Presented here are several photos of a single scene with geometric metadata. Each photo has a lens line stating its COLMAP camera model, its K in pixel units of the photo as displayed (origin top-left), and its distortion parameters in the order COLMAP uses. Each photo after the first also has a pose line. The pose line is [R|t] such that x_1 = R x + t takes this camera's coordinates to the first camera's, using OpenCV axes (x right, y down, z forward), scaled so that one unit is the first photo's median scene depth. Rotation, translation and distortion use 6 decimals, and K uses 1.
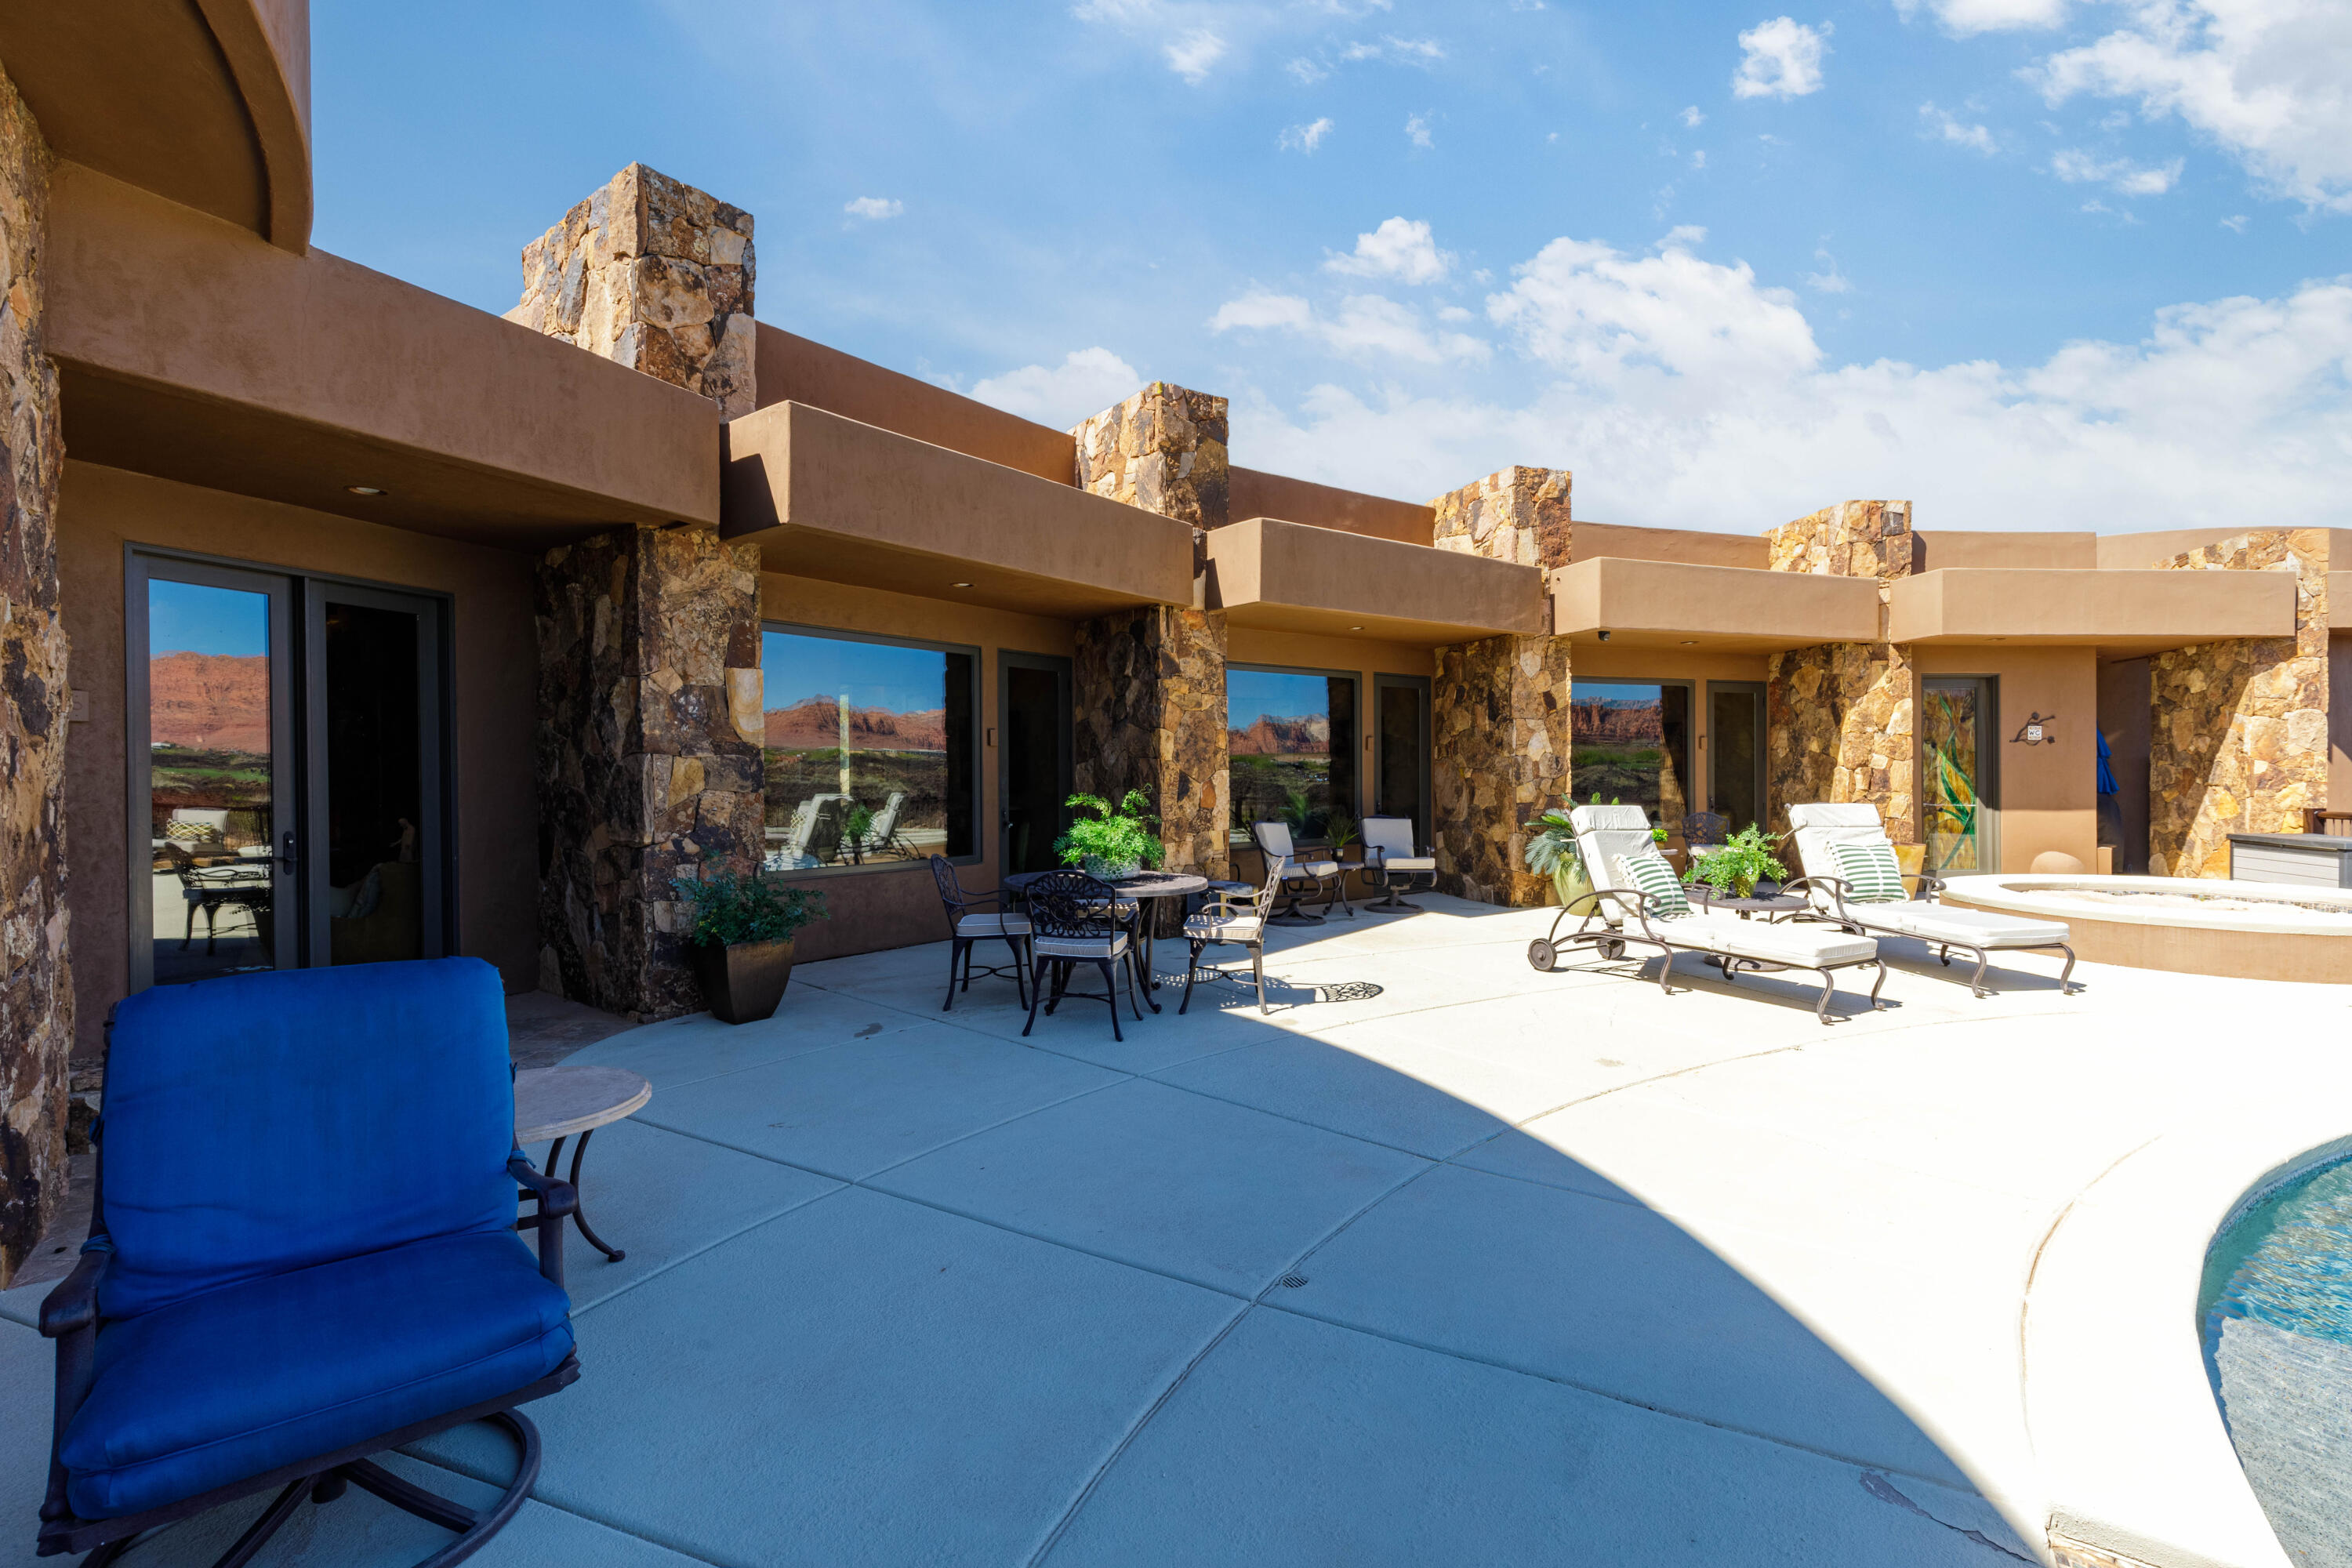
lens RADIAL K [[1050.6, 0, 1183.8], [0, 1050.6, 783.6], [0, 0, 1]] dist [0.008245, -0.002048]
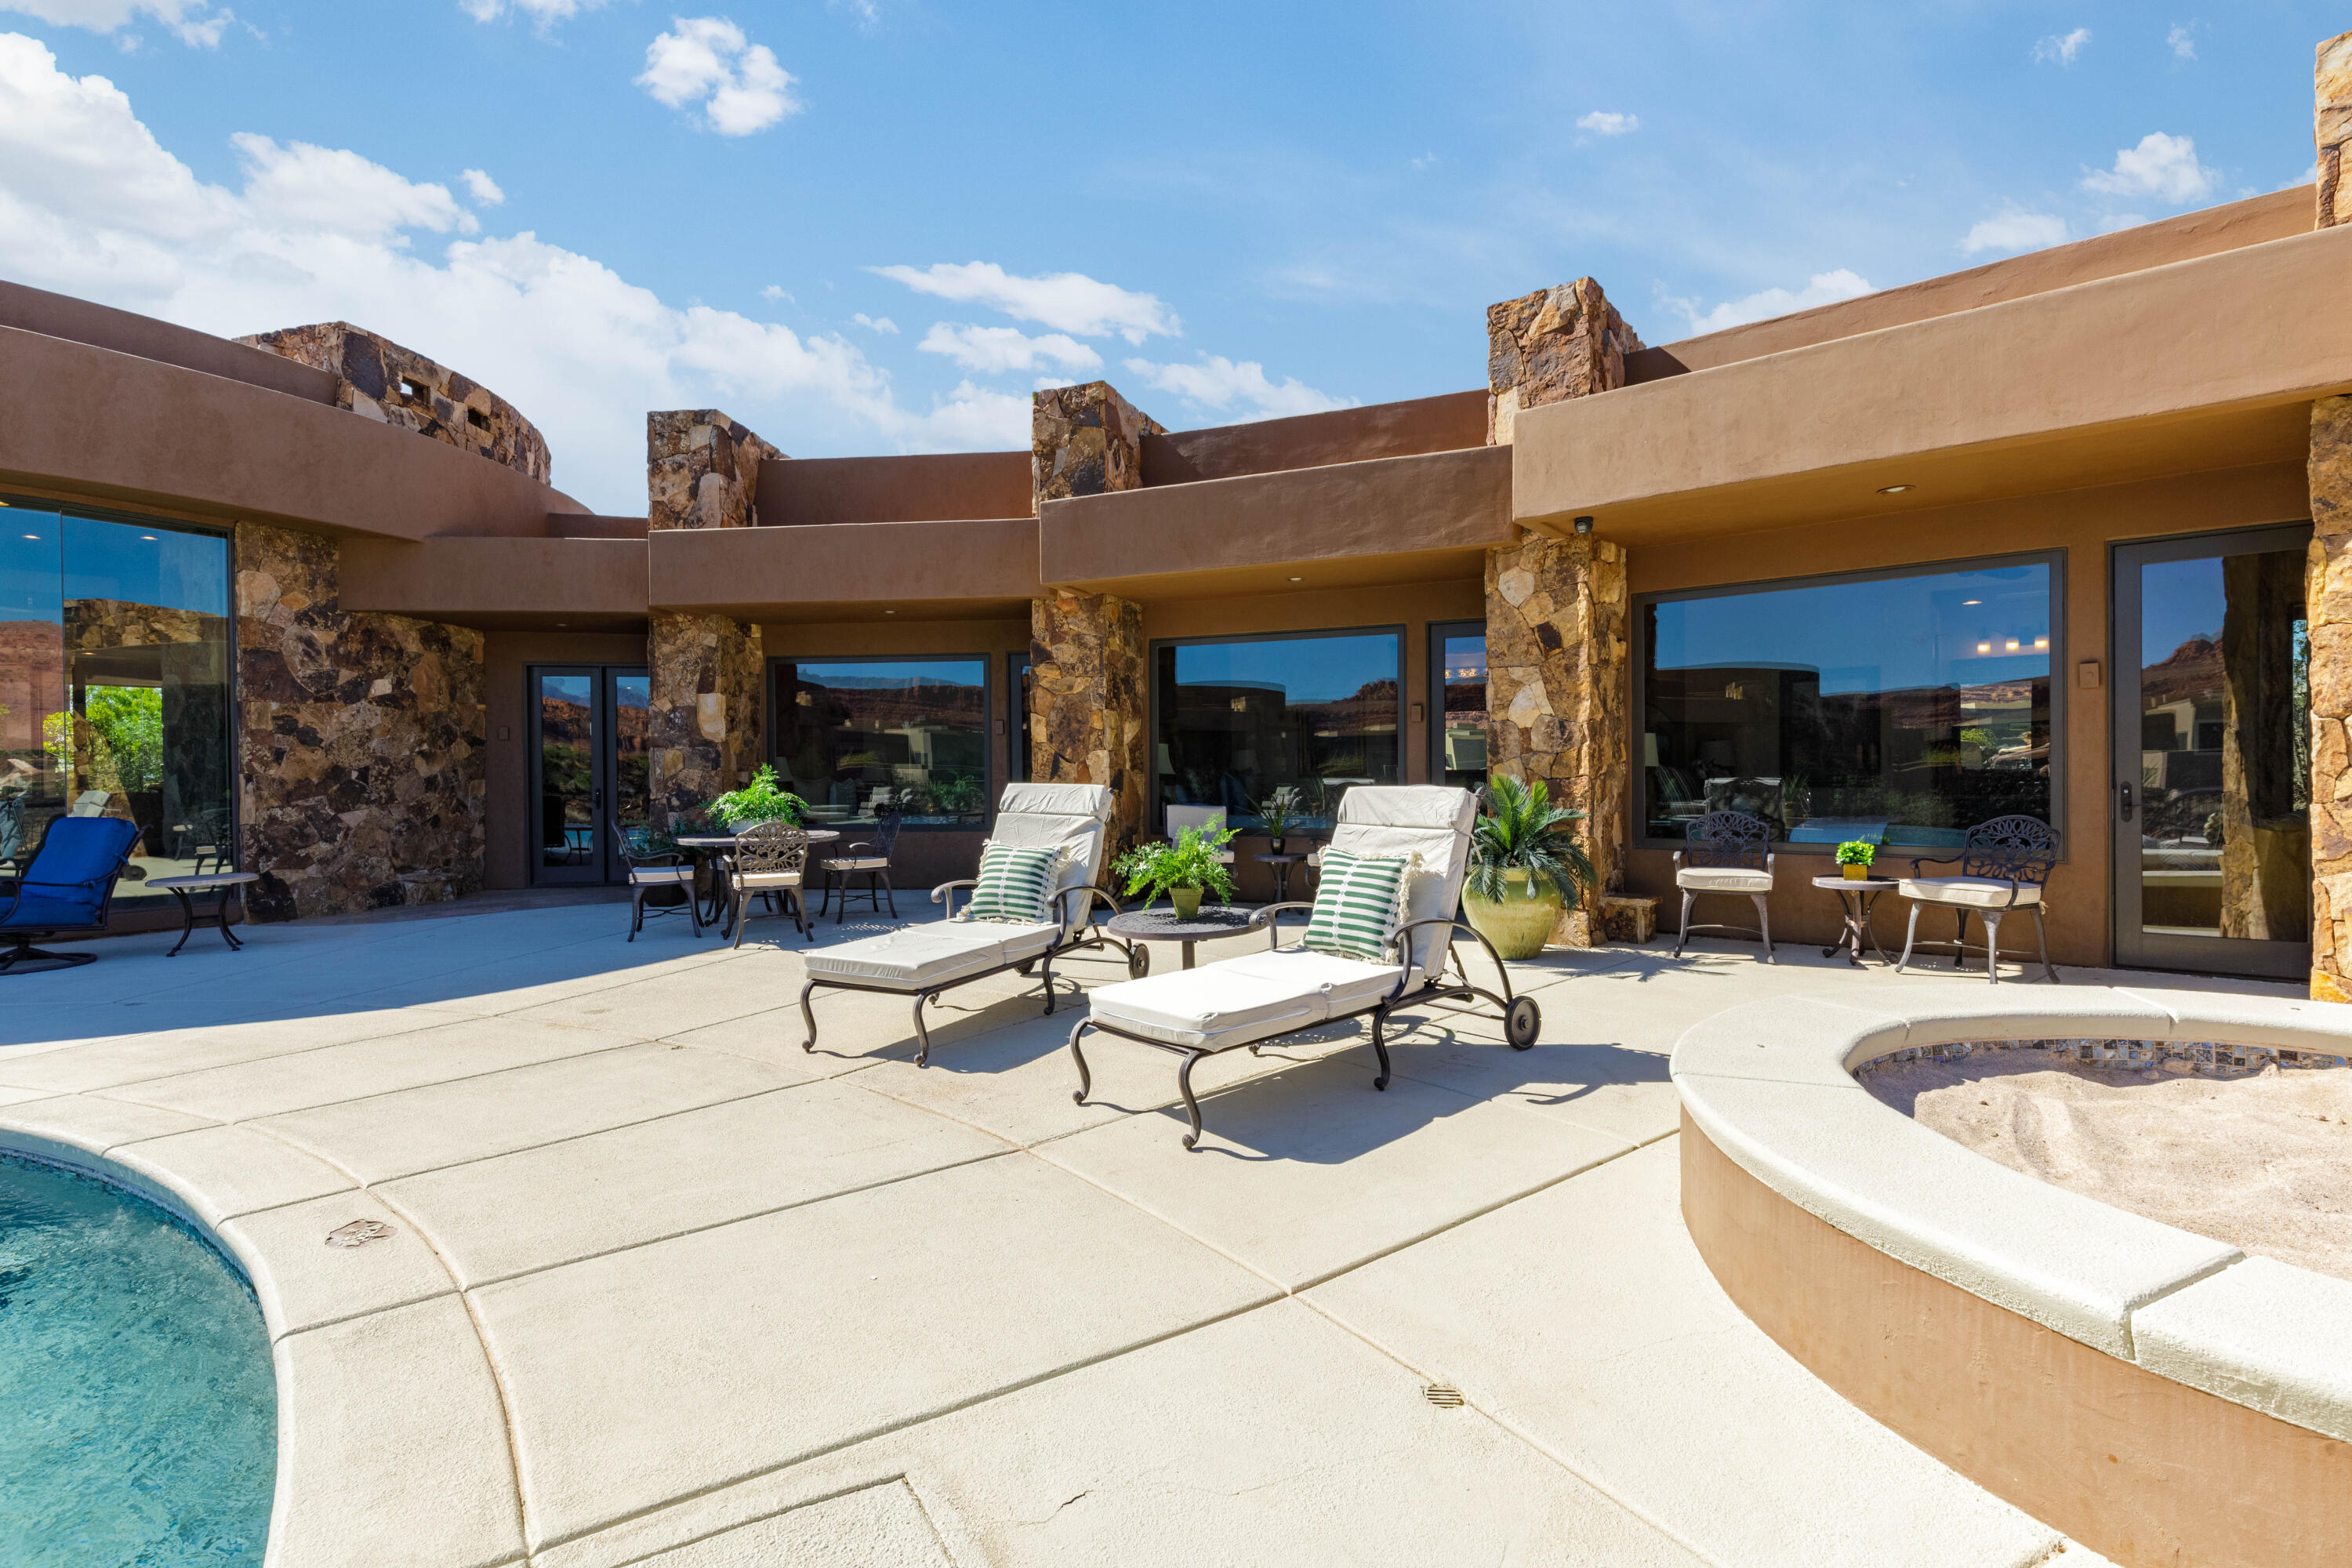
lens RADIAL K [[1050.6, 0, 1183.6], [0, 1050.6, 785.6], [0, 0, 1]] dist [0.008245, -0.002048]
pose [[0.529443, 0.008155, -0.848306, 0.797715], [-0.000889, 0.999959, 0.009059, 0.010178], [0.848345, -0.004042, 0.529428, 0.452893]]
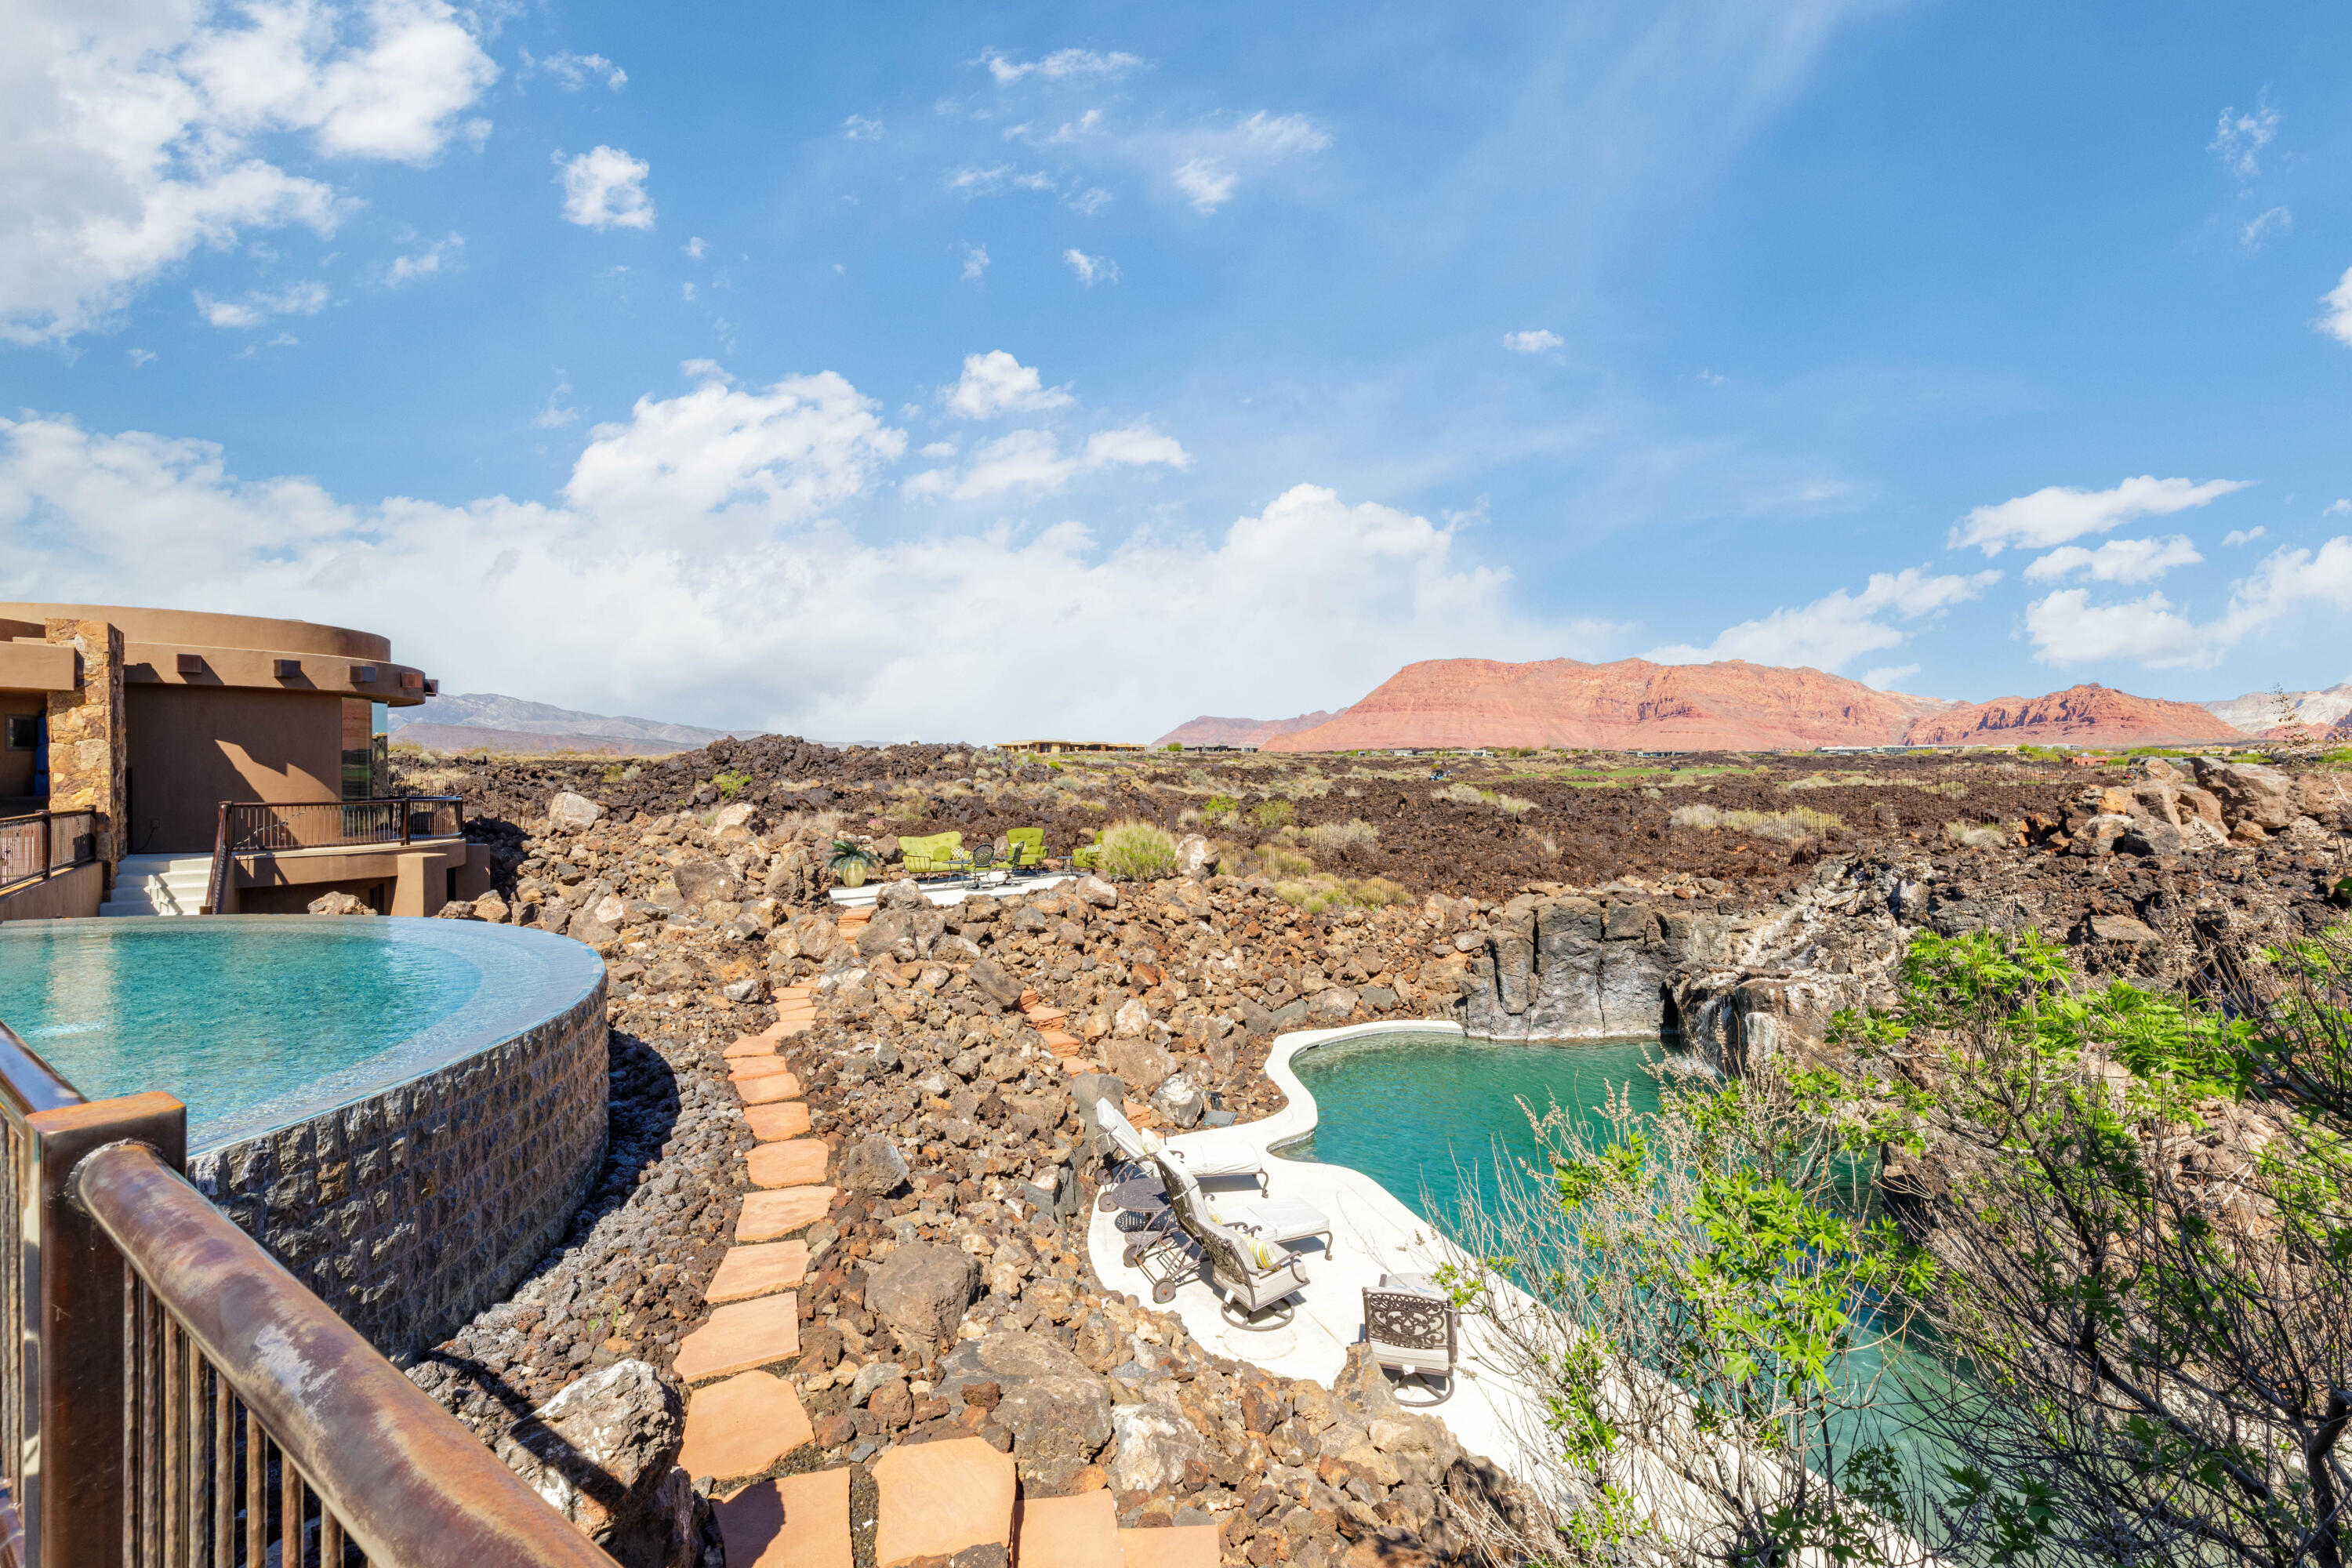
lens RADIAL K [[1050.6, 0, 1183.6], [0, 1050.6, 785.6], [0, 0, 1]] dist [0.008245, -0.002048]
pose [[0.598690, -0.004093, 0.800971, 0.809253], [0.005049, 0.999986, 0.001336, 0.001965], [-0.800965, 0.003244, 0.598702, -1.193715]]
